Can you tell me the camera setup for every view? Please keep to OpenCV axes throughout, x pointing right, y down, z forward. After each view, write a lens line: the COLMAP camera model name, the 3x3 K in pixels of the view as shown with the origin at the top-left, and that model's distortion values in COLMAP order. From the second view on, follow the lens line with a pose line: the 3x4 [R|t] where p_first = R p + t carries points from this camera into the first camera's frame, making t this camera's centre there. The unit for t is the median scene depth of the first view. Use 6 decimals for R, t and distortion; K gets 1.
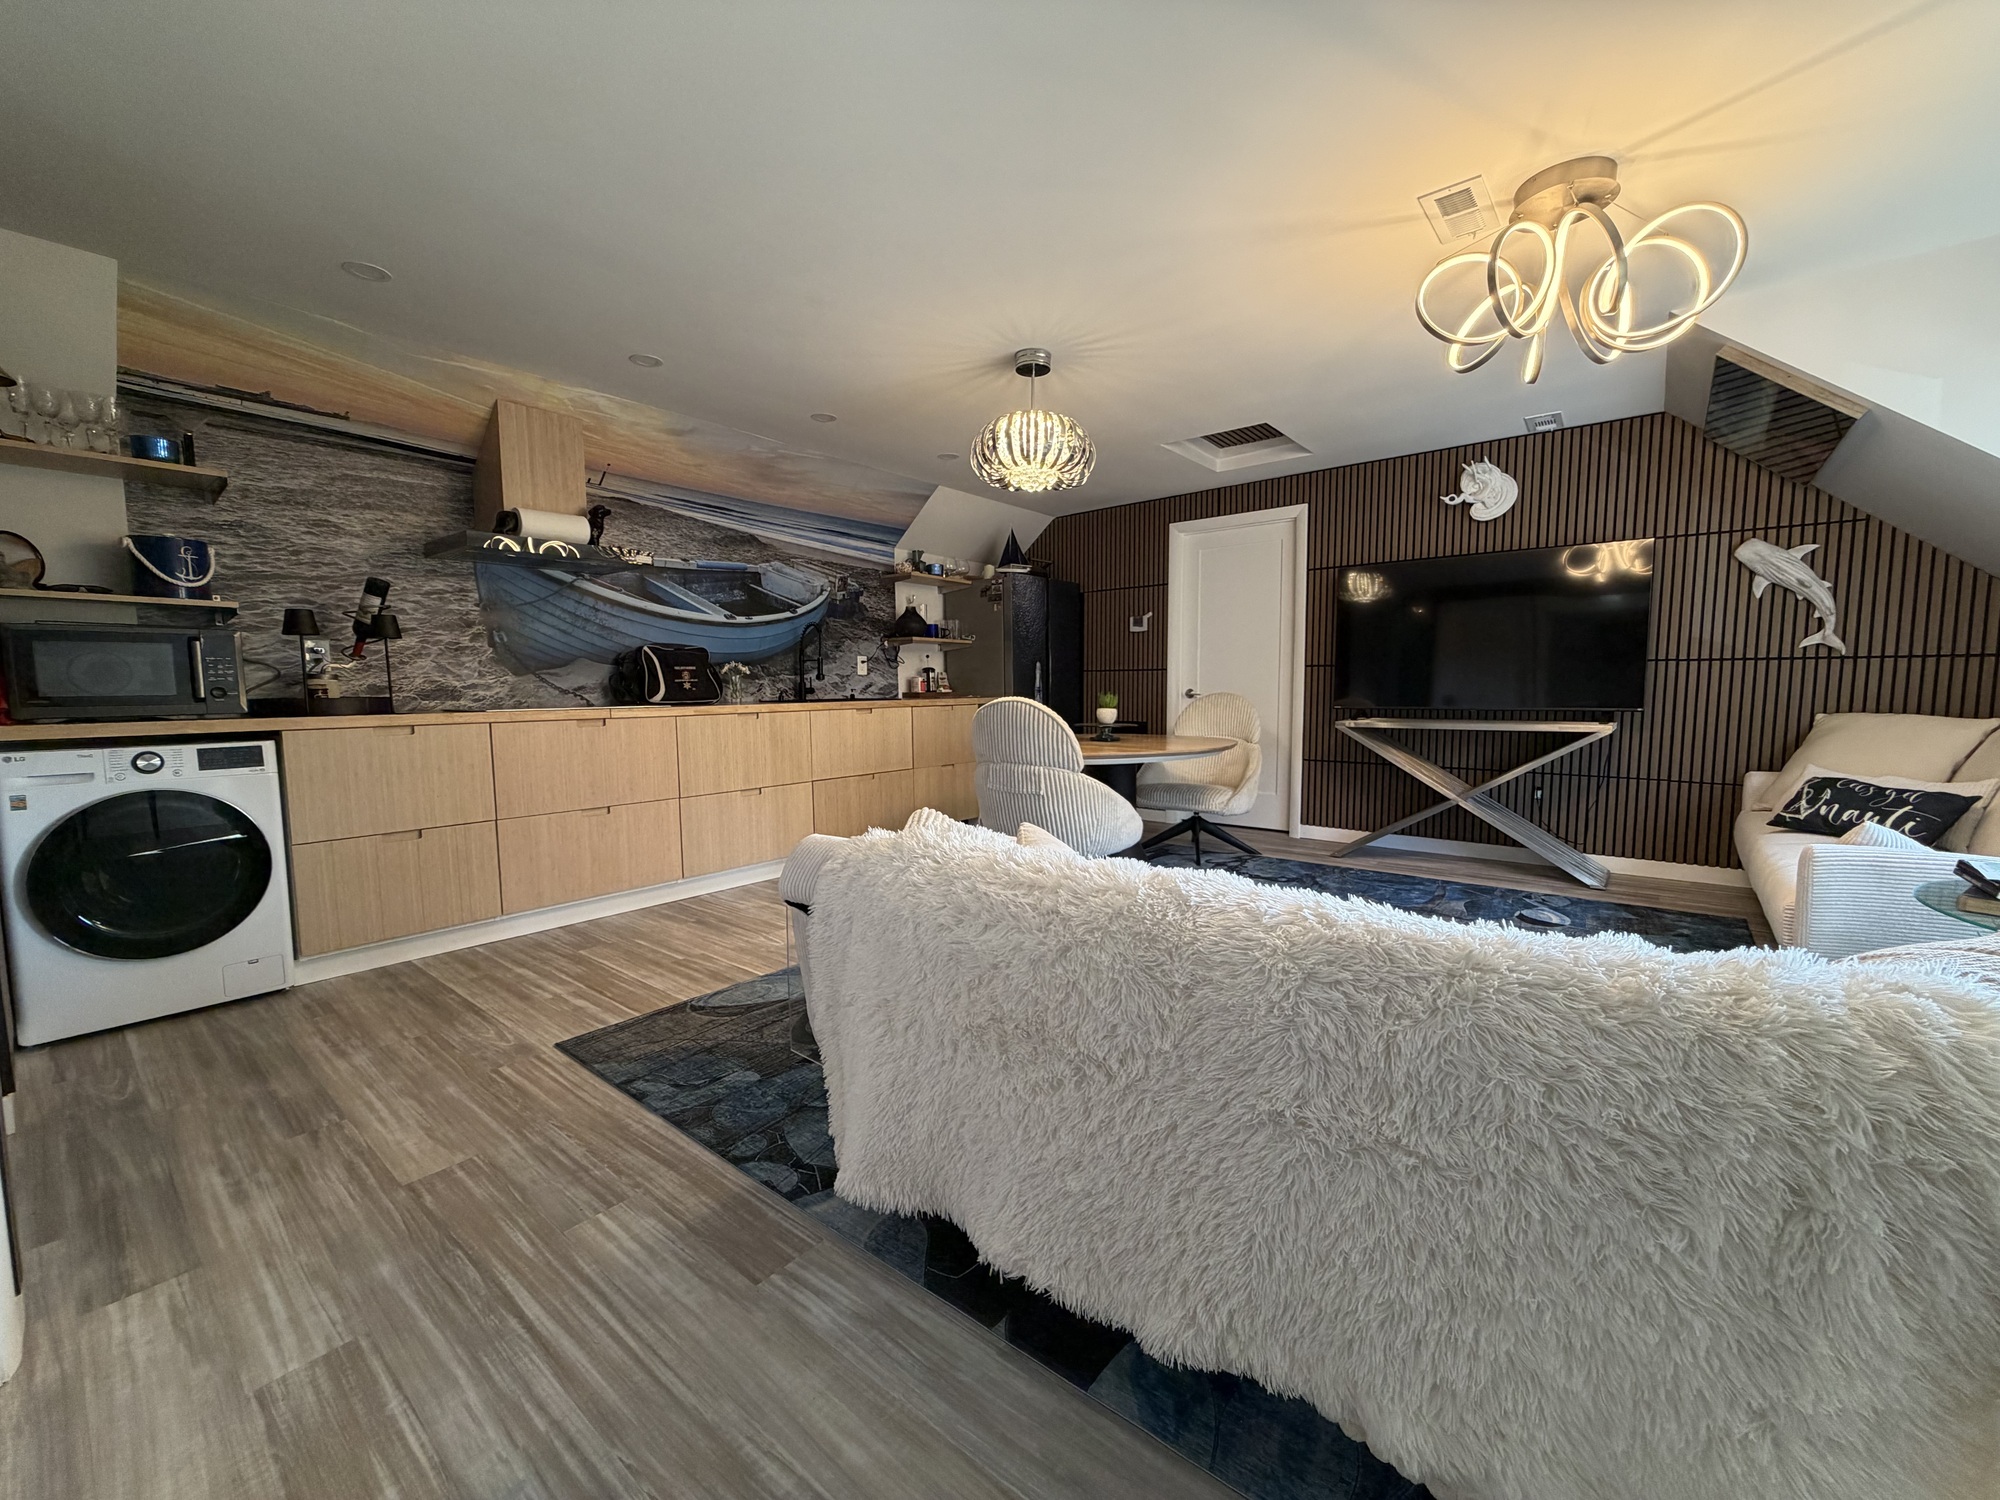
lens RADIAL K [[799.4, 0, 990.9], [0, 799.4, 751.7], [0, 0, 1]] dist [0.002275, 0.000405]
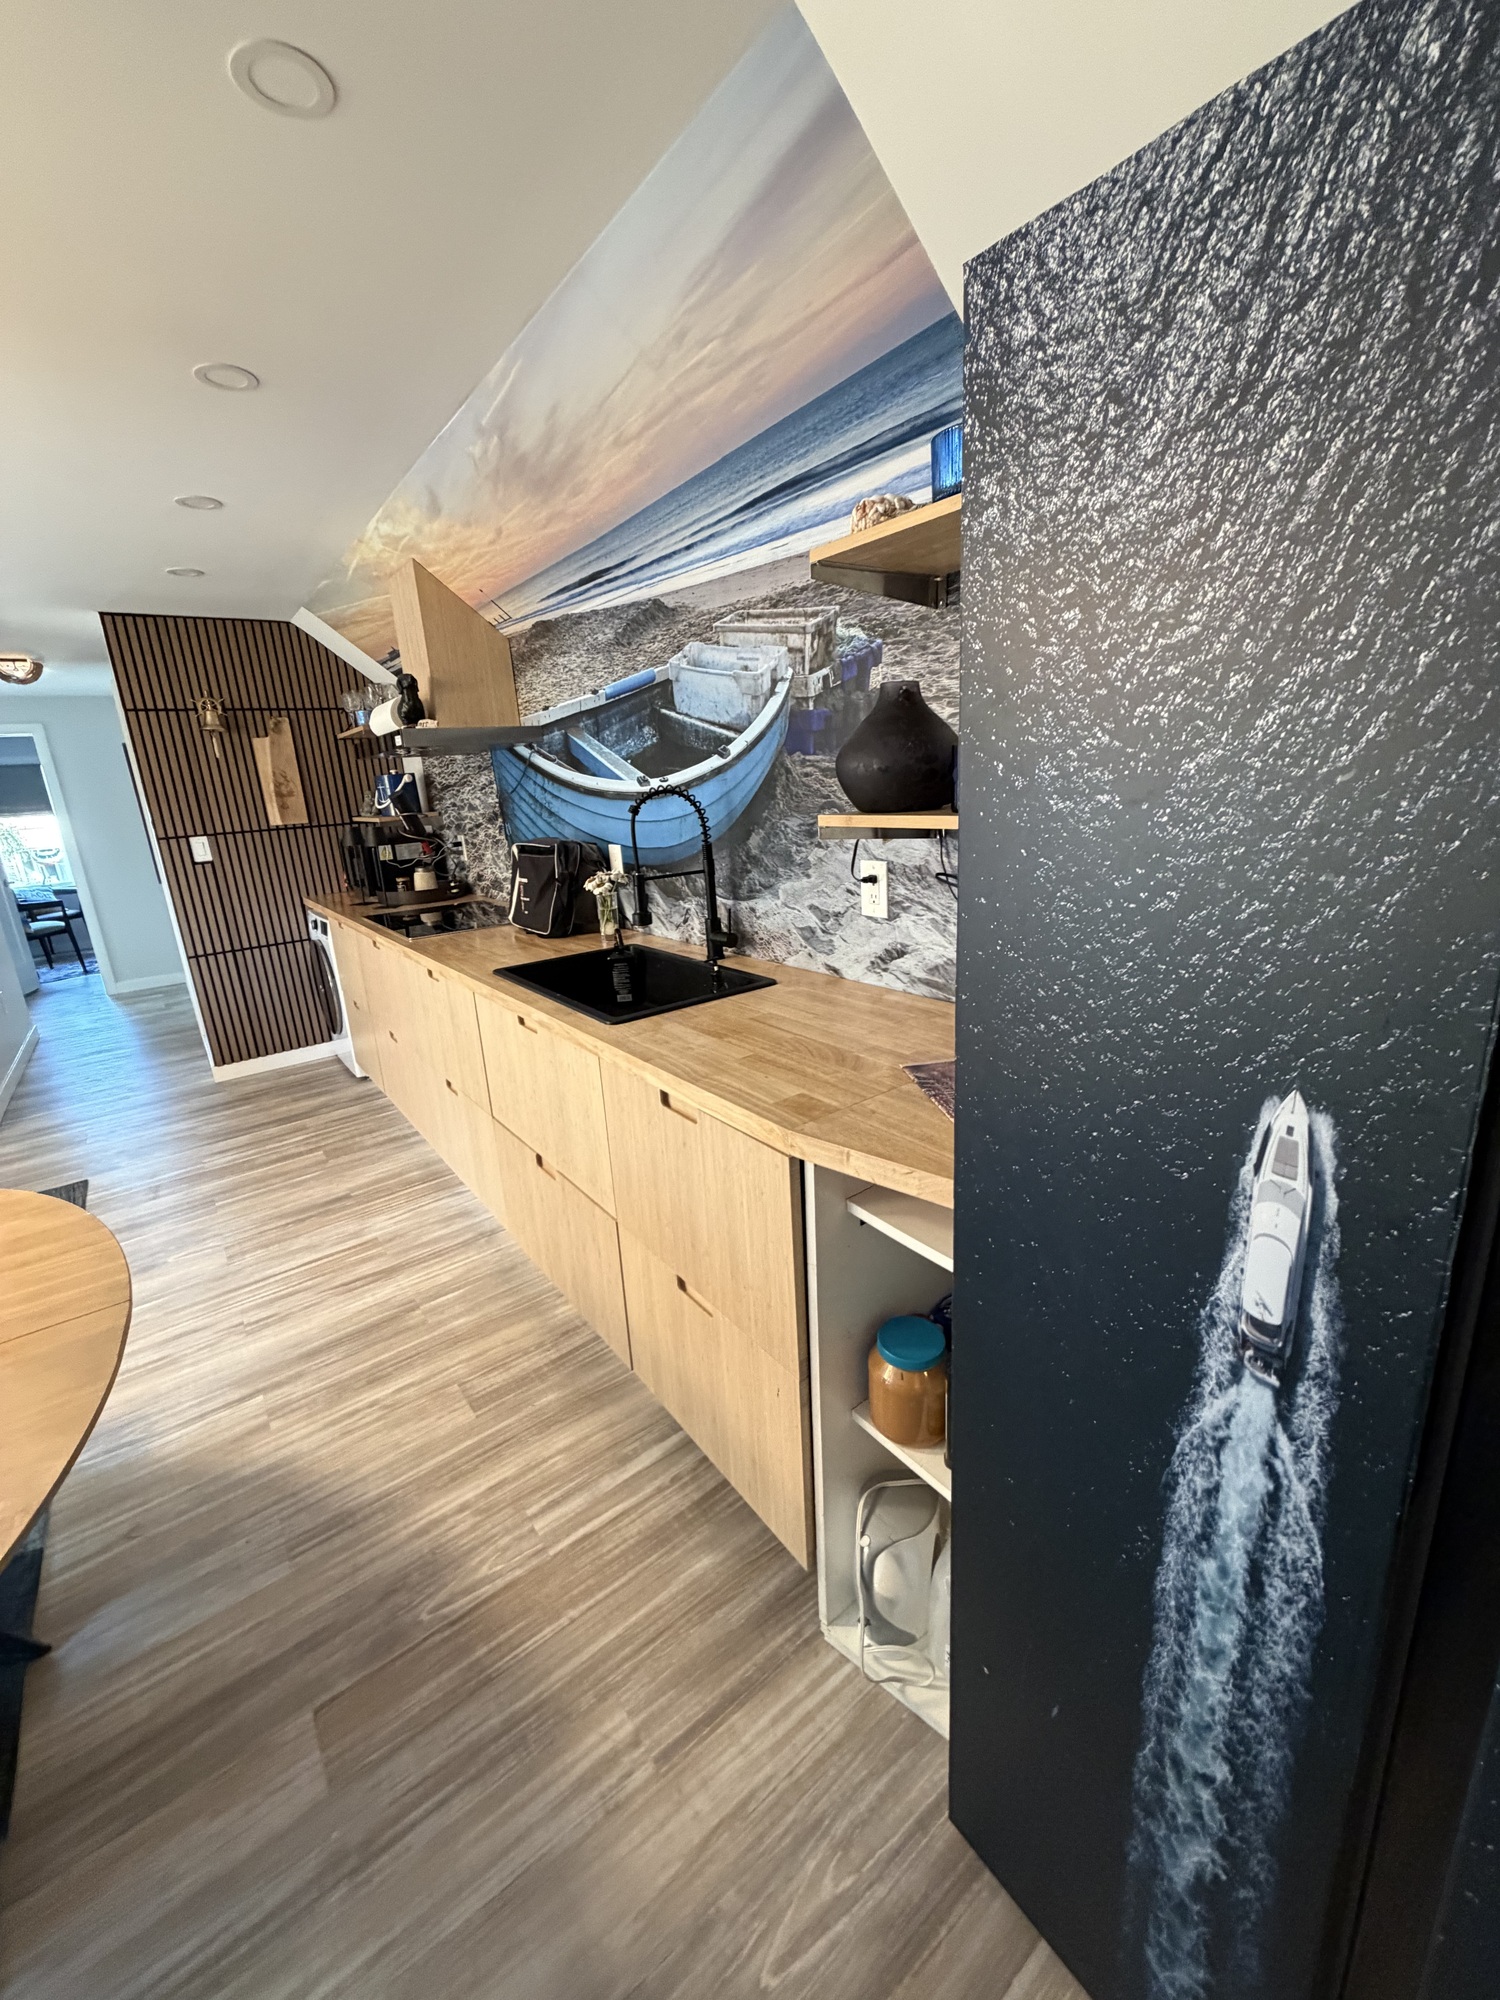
lens RADIAL K [[799.4, 0, 745.1], [0, 799.4, 993.3], [0, 0, 1]] dist [0.002275, 0.000405]
pose [[-0.237212, 0.278643, -0.930639, 0.253332], [-0.016031, 0.956729, 0.290540, -0.238080], [0.971326, 0.083838, -0.222481, 1.507644]]
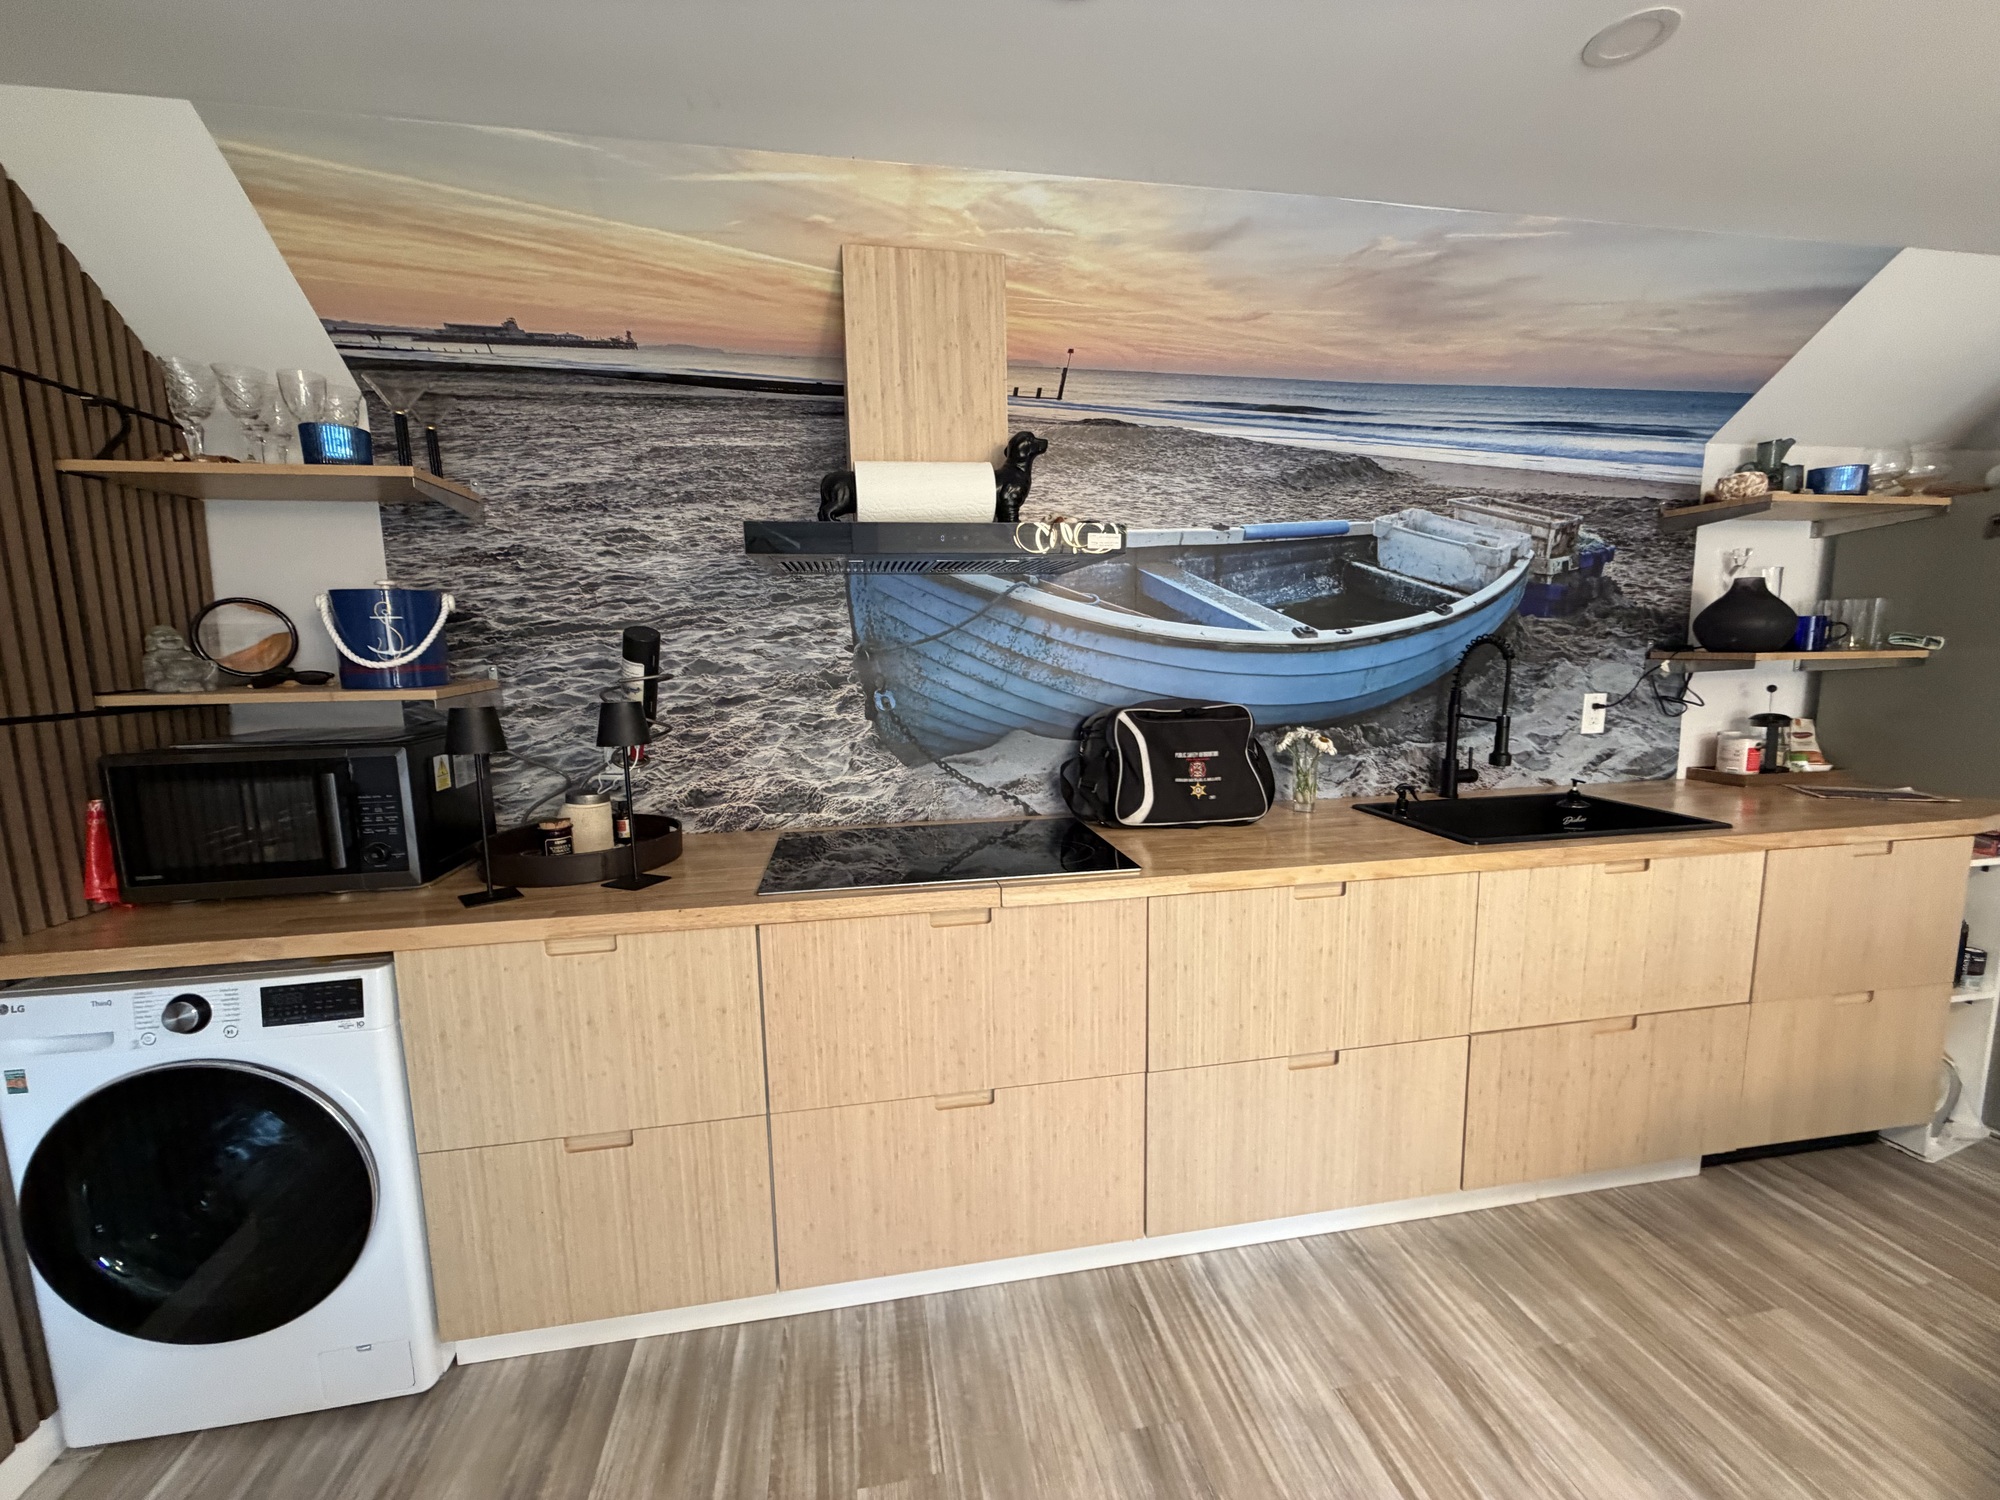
lens RADIAL K [[799.4, 0, 995.6], [0, 799.4, 754.5], [0, 0, 1]] dist [0.002275, 0.000405]
pose [[0.760226, 0.083108, -0.644321, -0.181749], [-0.043913, 0.996089, 0.076669, -0.153629], [0.648173, -0.029992, 0.760903, 0.618740]]
